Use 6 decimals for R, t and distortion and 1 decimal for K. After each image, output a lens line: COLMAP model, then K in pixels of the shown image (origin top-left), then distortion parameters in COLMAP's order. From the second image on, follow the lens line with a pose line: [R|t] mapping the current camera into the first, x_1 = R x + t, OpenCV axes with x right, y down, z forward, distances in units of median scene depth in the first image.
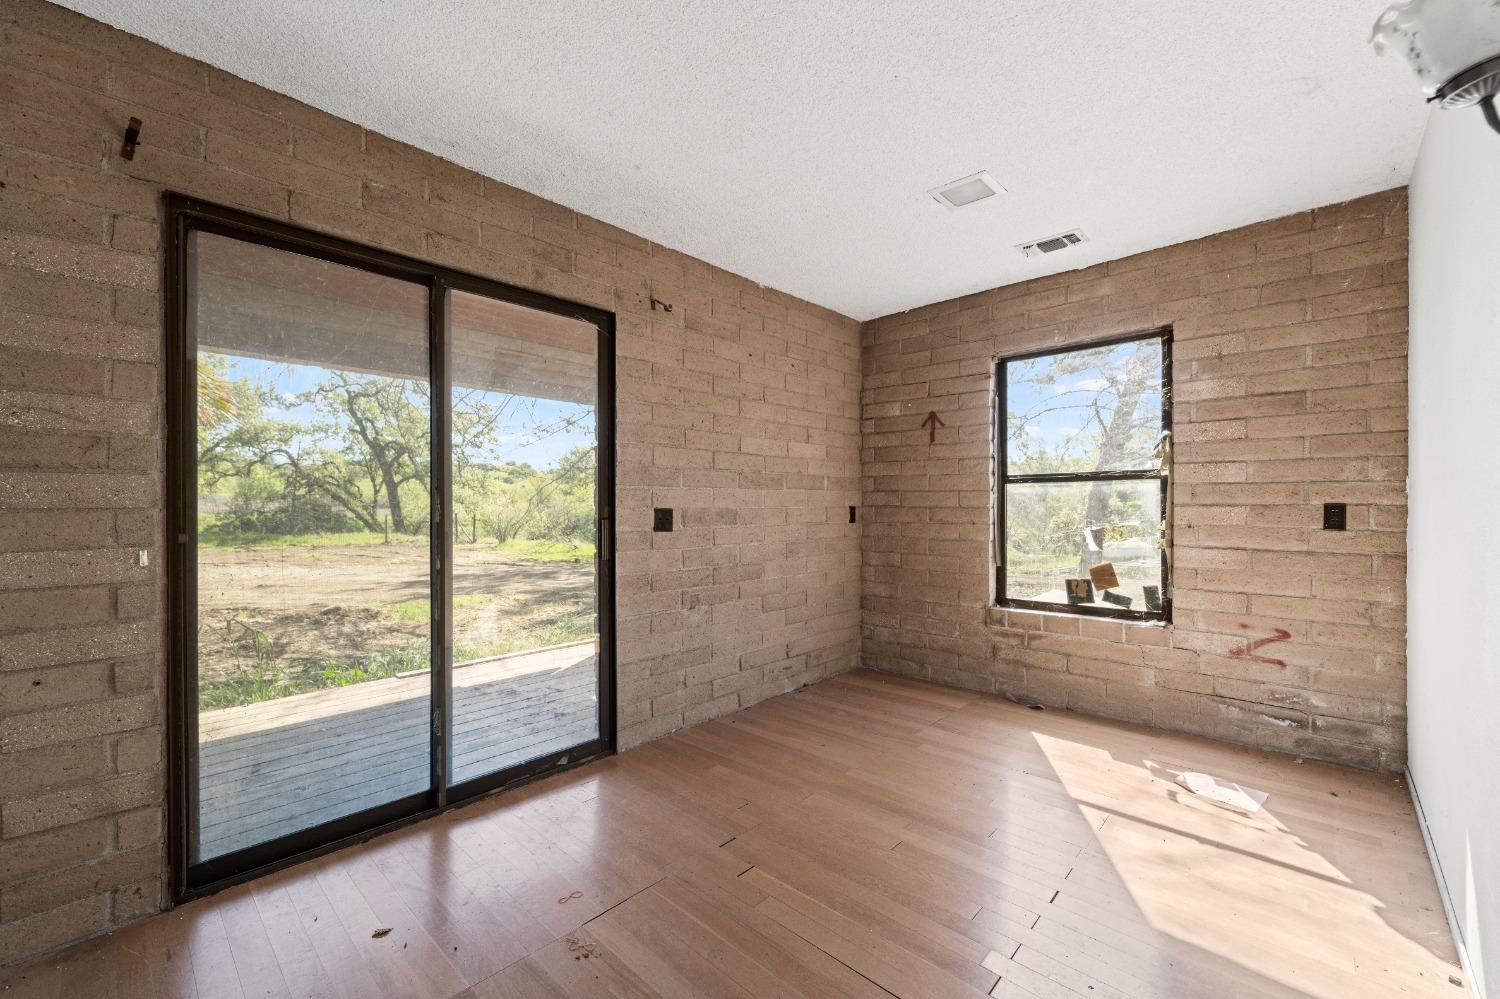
lens RADIAL K [[610.2, 0, 750.0], [0, 610.2, 499.5], [0, 0, 1]] dist [-0.004594, -0.000565]
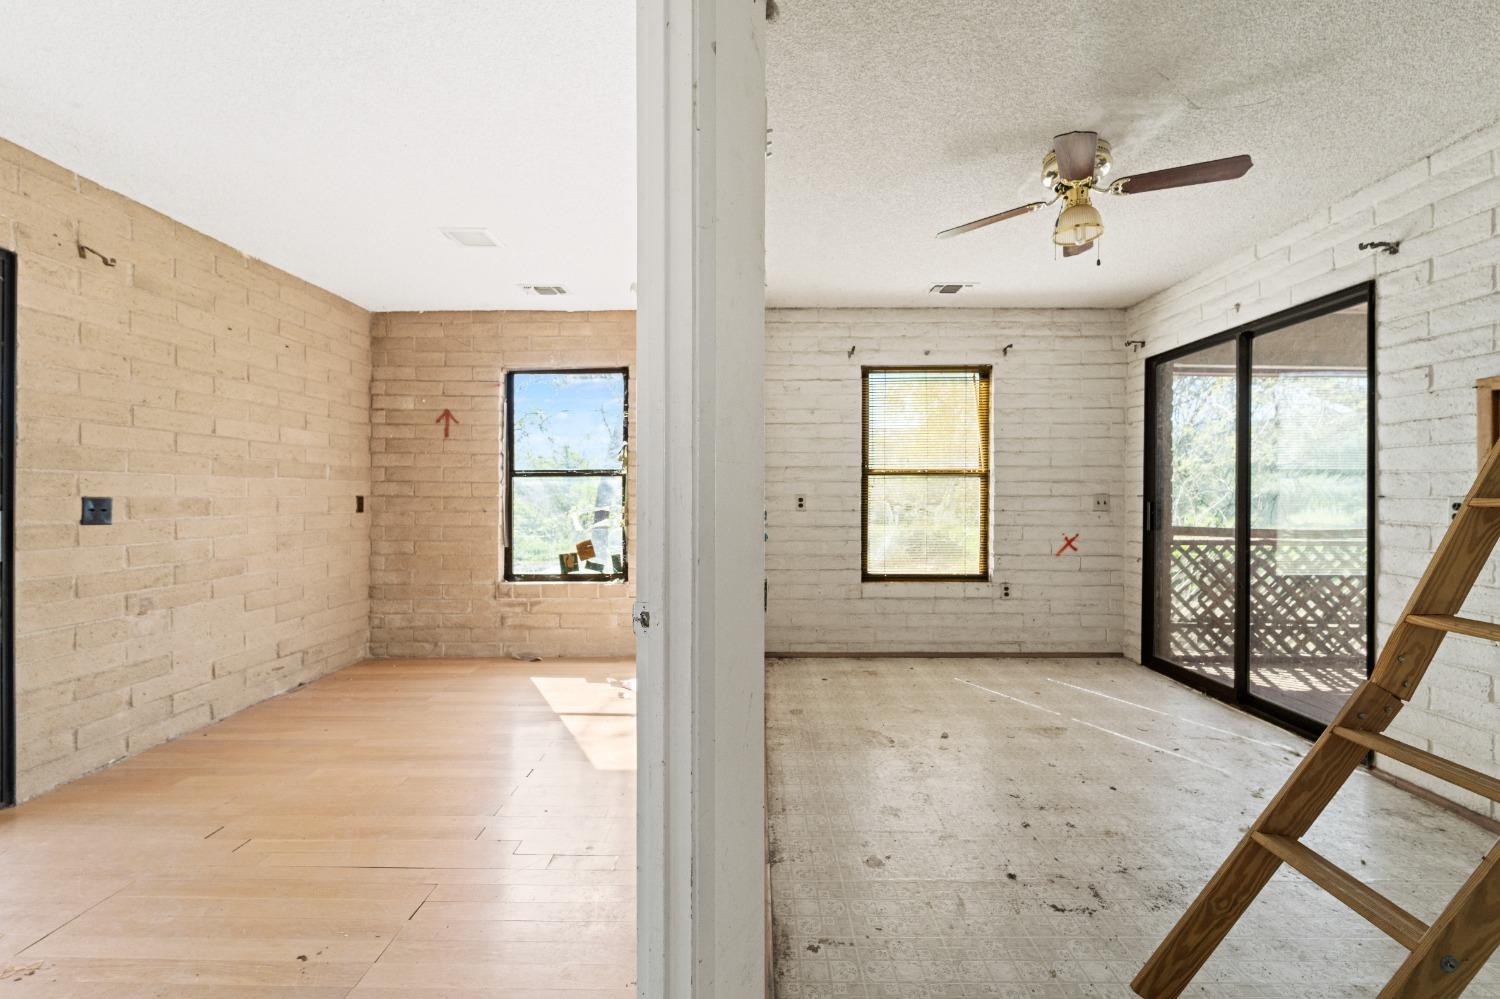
lens RADIAL K [[605.0, 0, 750.8], [0, 605.0, 496.8], [0, 0, 1]] dist [-0.000668, -0.000652]
pose [[0.735763, 0.001432, 0.677238, -0.036223], [-0.007690, 0.999951, 0.006240, 0.001698], [-0.677196, -0.009799, 0.735738, -0.183635]]
